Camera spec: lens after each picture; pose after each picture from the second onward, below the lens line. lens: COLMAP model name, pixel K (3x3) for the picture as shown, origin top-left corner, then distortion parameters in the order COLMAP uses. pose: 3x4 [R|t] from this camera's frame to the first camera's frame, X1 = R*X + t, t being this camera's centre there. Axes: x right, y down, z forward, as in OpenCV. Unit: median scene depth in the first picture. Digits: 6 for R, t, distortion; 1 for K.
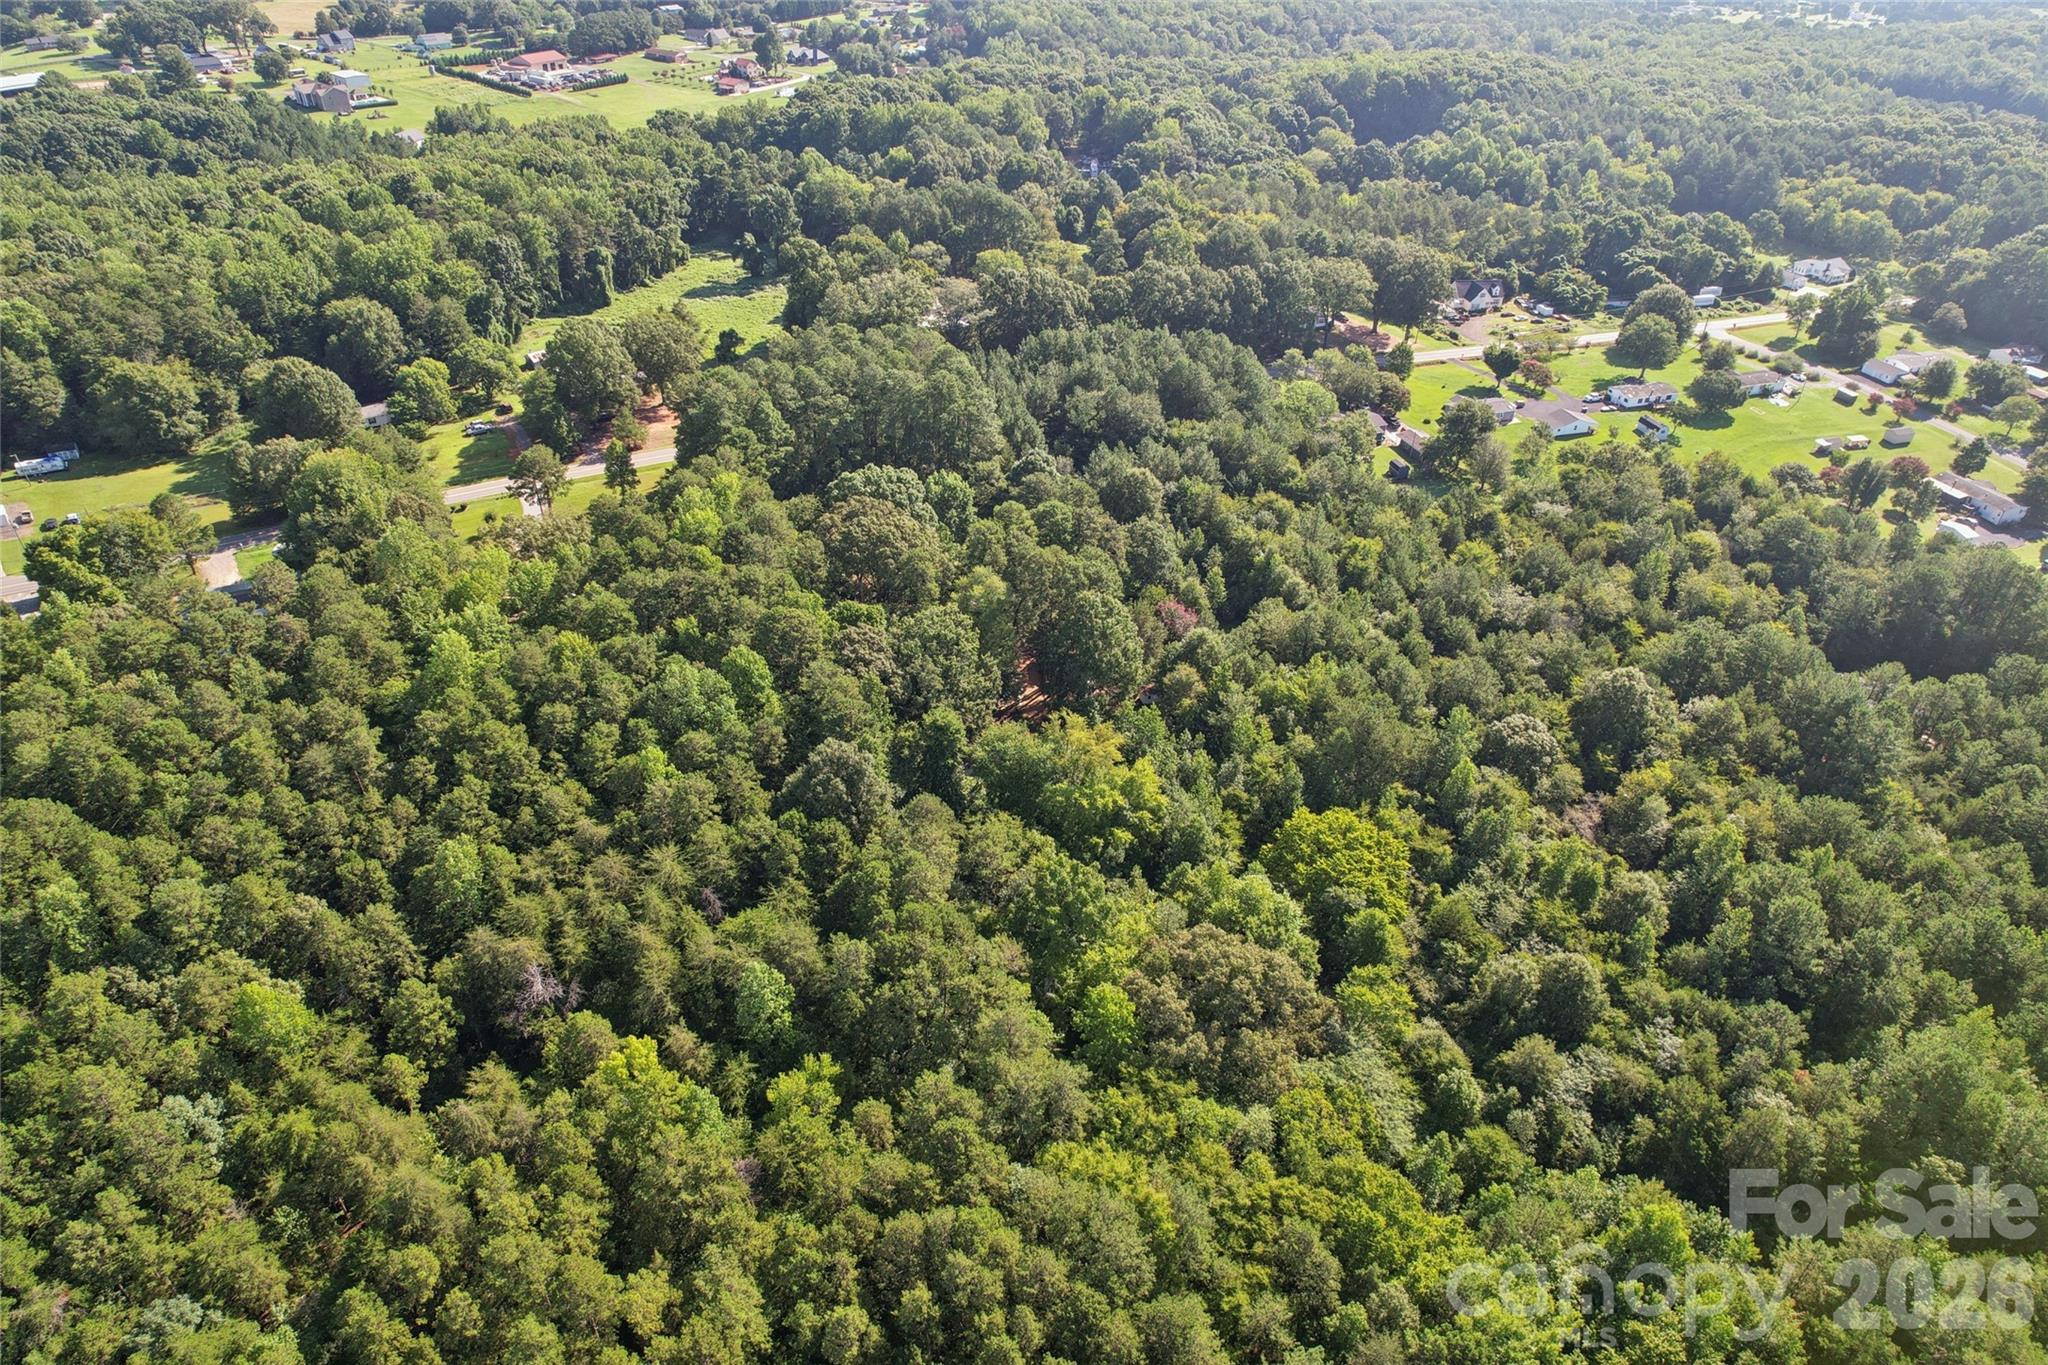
lens RADIAL K [[1303.4, 0, 1042.8], [0, 1303.4, 679.9], [0, 0, 1]] dist [-0.086441, 0.079256]
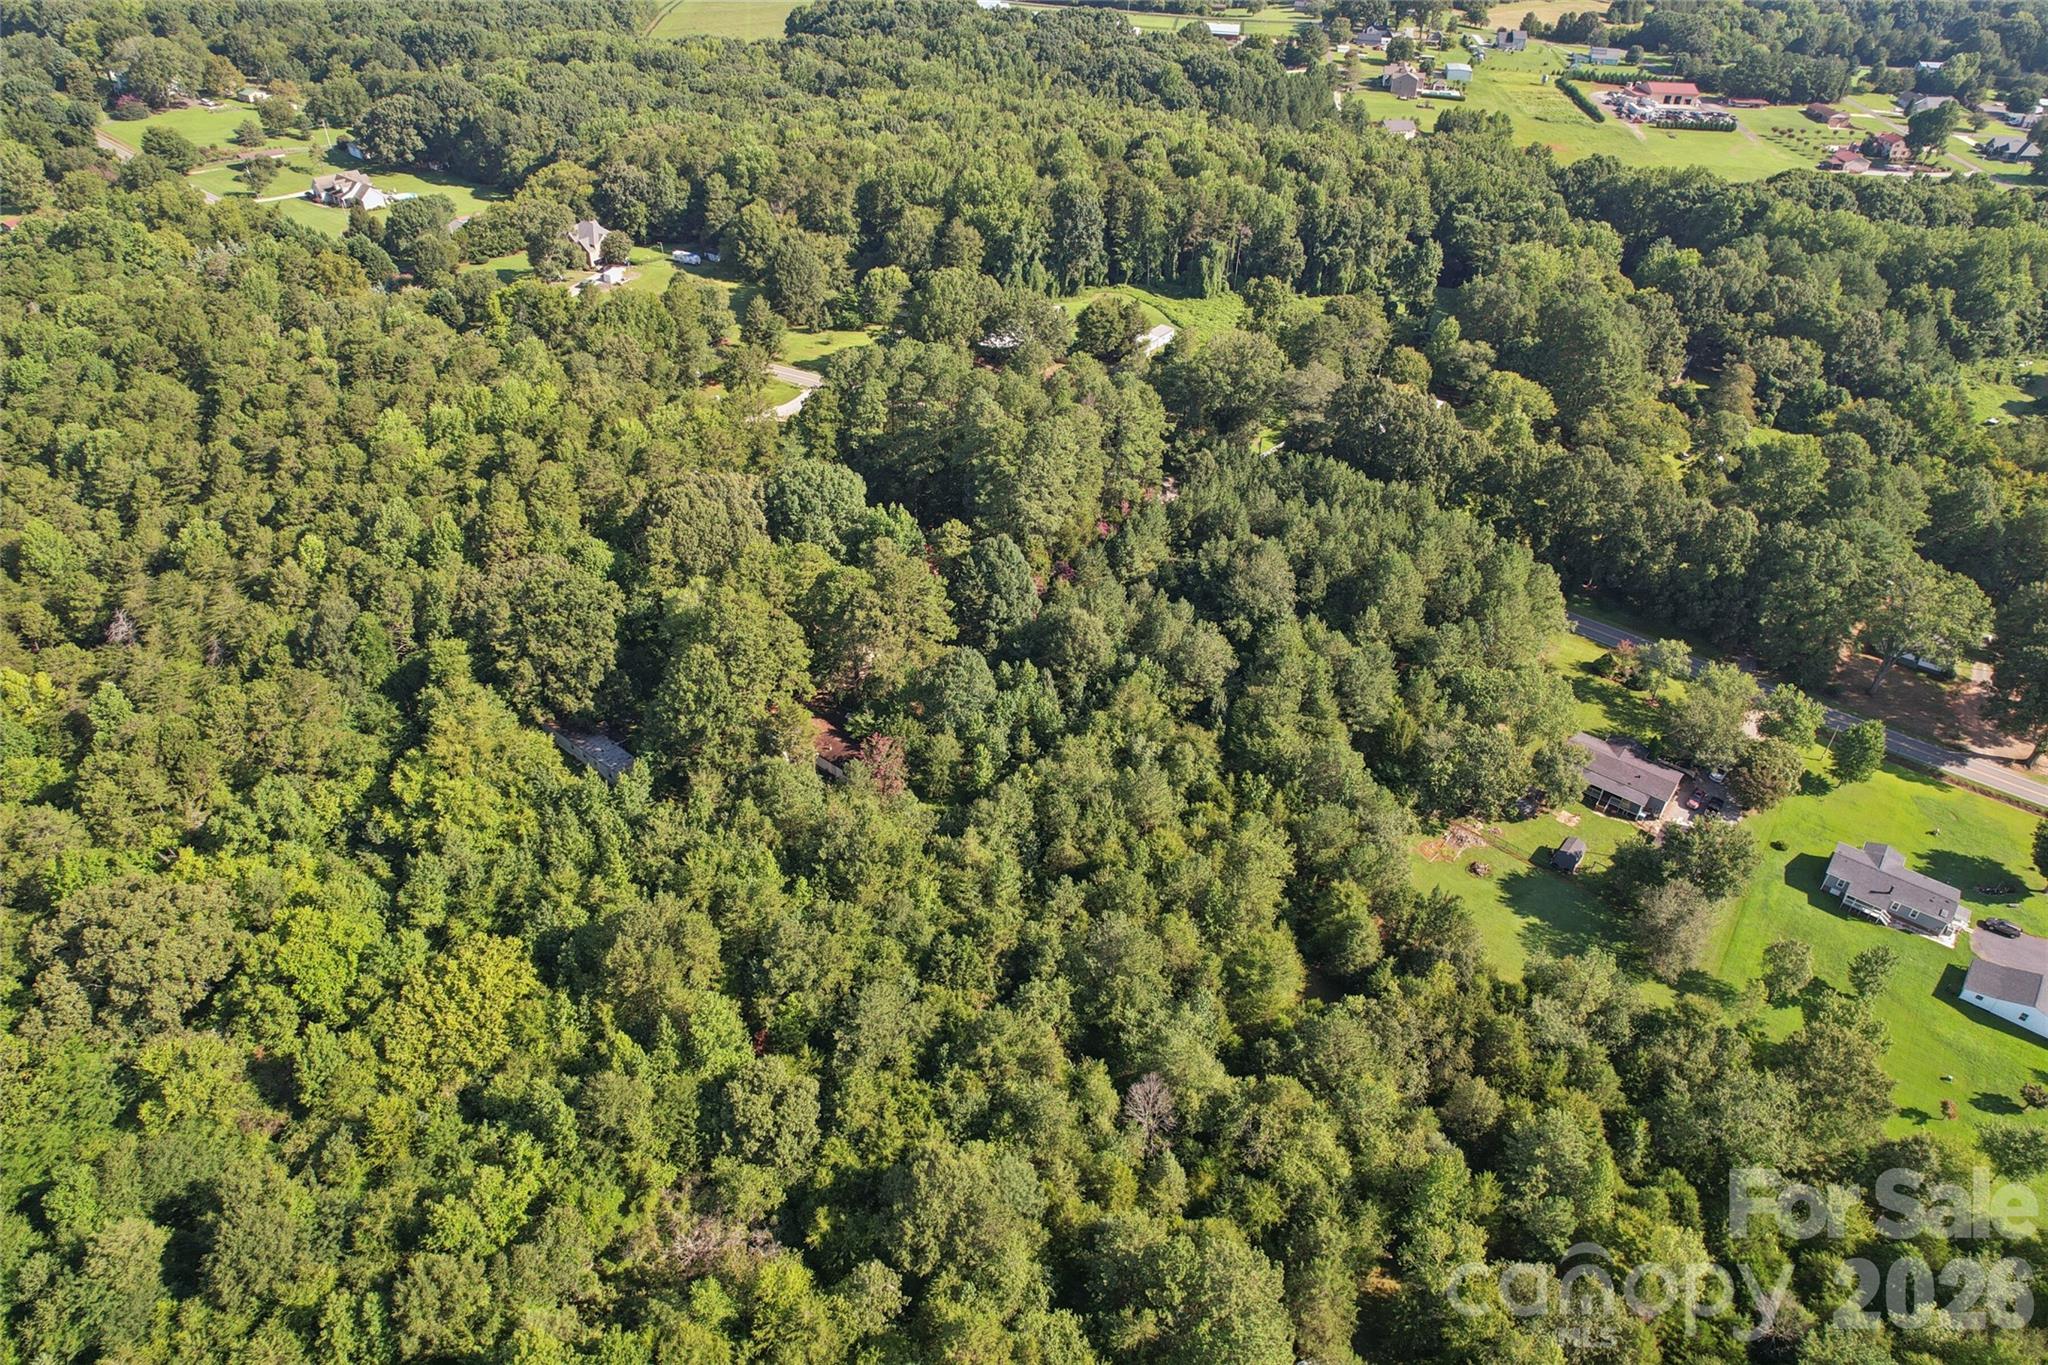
lens RADIAL K [[1303.4, 0, 1042.8], [0, 1303.4, 679.9], [0, 0, 1]] dist [-0.086441, 0.079256]
pose [[0.523174, 0.488414, -0.698385, 0.415543], [-0.496664, 0.840672, 0.215862, -0.187460], [0.692542, 0.233929, 0.682395, 0.287419]]
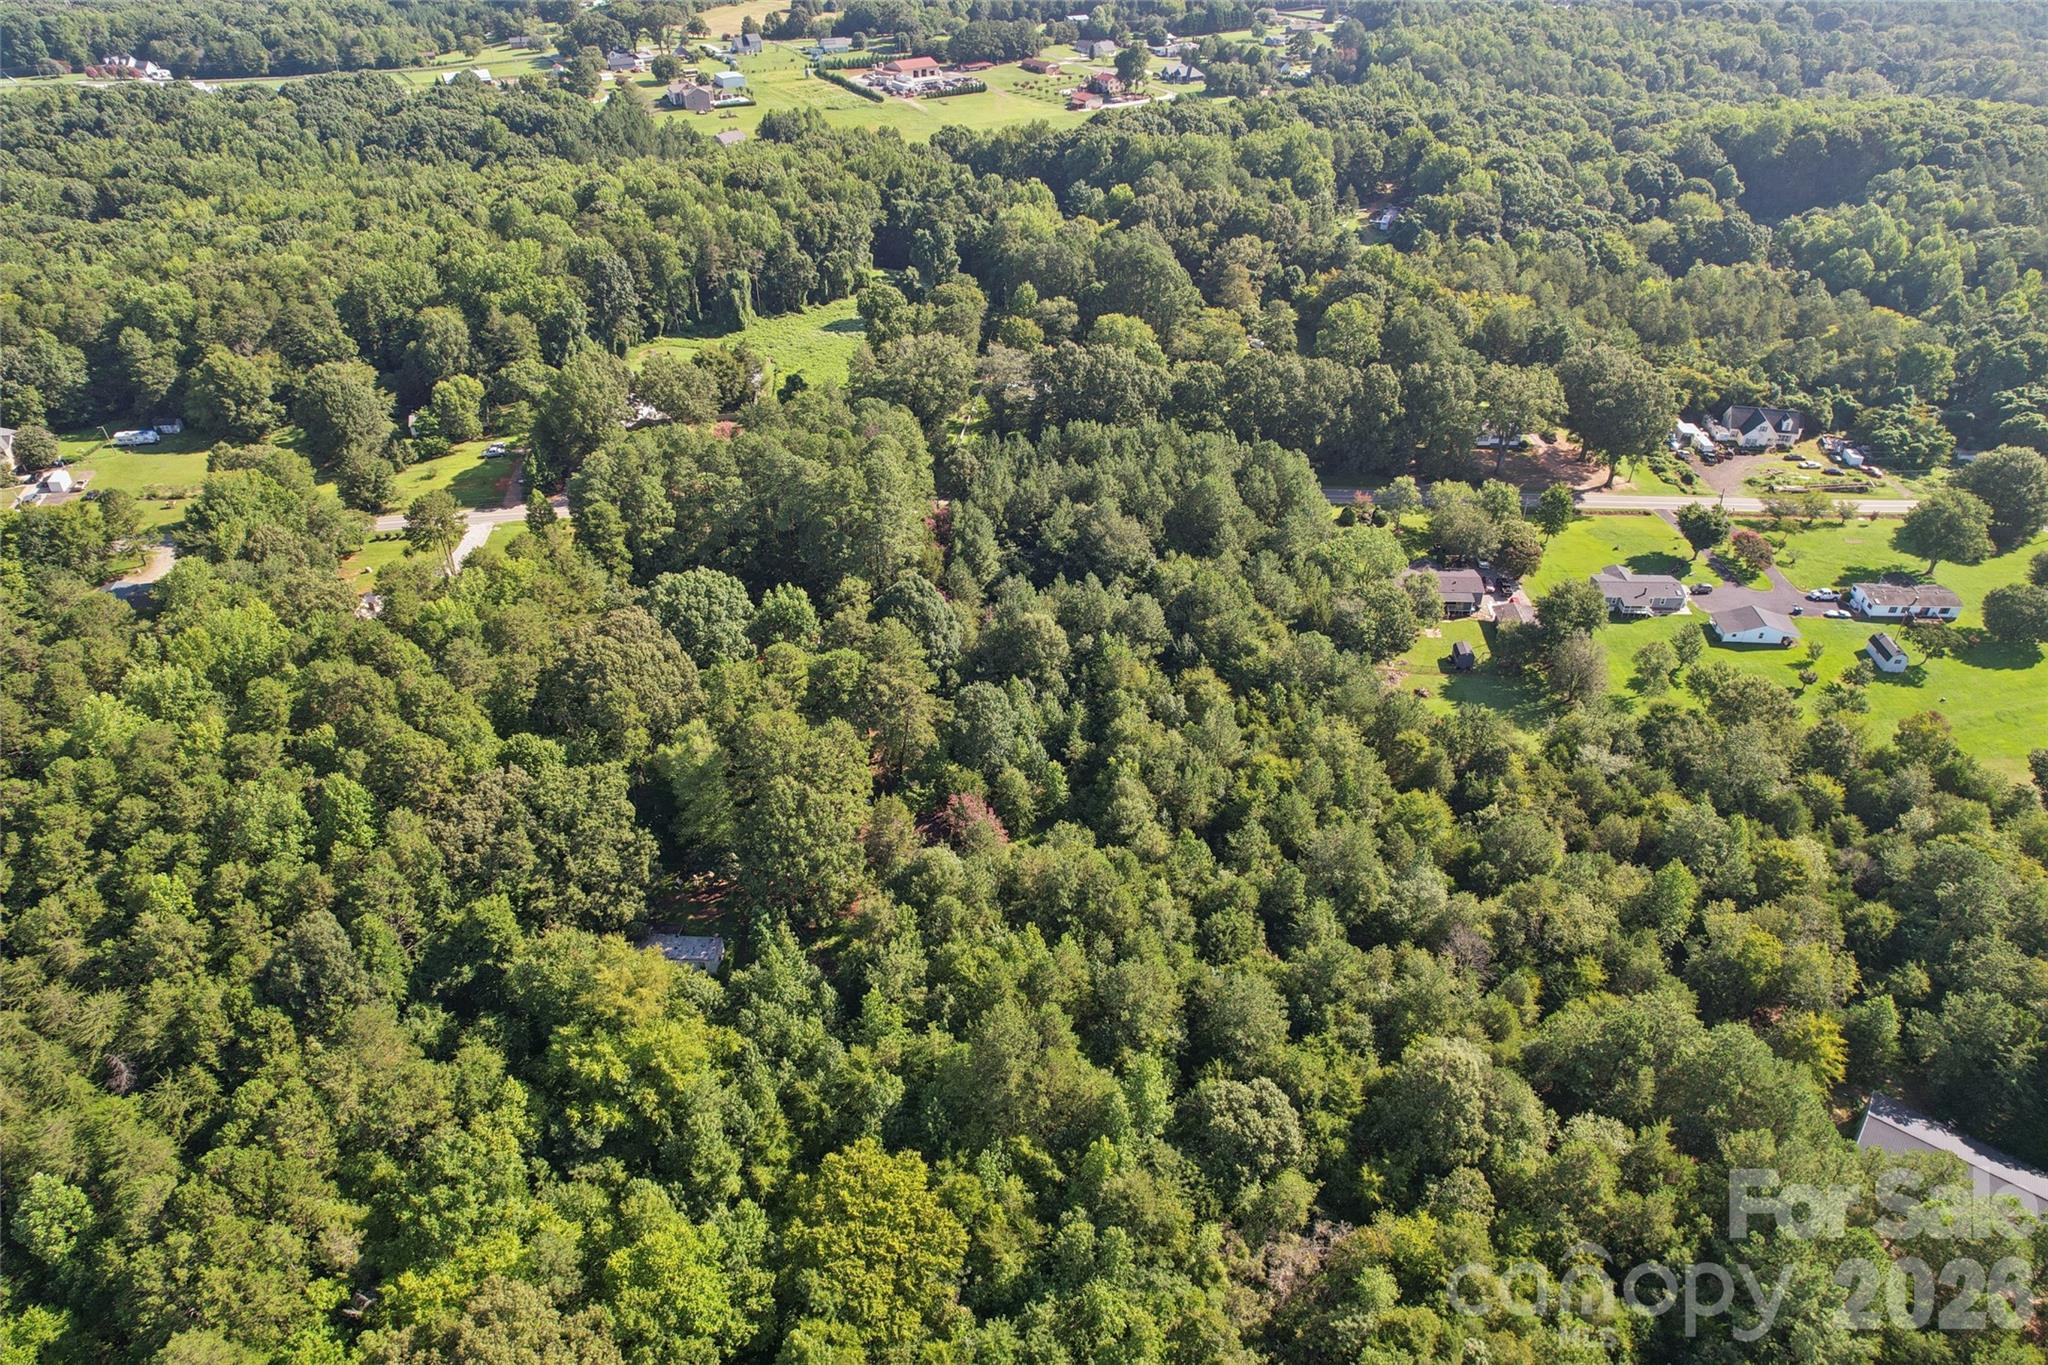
lens RADIAL K [[1303.4, 0, 1042.8], [0, 1303.4, 679.9], [0, 0, 1]] dist [-0.086441, 0.079256]
pose [[0.929299, 0.186946, -0.318520, 0.225097], [-0.188437, 0.981730, 0.026423, -0.094339], [0.317640, 0.035466, 0.947548, 0.144921]]
